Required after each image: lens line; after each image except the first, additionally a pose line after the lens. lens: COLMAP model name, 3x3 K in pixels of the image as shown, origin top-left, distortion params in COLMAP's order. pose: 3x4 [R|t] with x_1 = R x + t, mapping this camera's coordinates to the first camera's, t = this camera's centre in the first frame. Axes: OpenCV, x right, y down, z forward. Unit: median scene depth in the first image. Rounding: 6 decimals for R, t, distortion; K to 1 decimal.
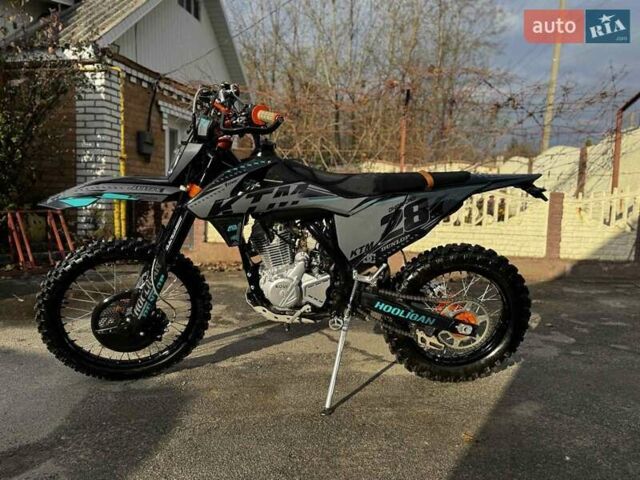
lens RADIAL K [[472.9, 0, 320.0], [0, 472.9, 240.0], [0, 0, 1]] dist [0.000657, -0.000219]
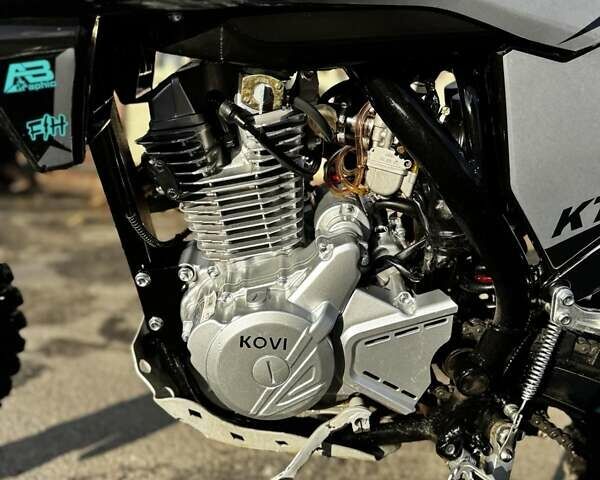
lens RADIAL K [[589.9, 0, 300.0], [0, 589.9, 240.0], [0, 0, 1]] dist [0.059748, -0.023704]
pose [[0.999214, 0.034946, 0.018722, -0.068440], [-0.036866, 0.992730, 0.114574, 0.008429], [-0.014582, -0.115174, 0.993238, 0.681520]]
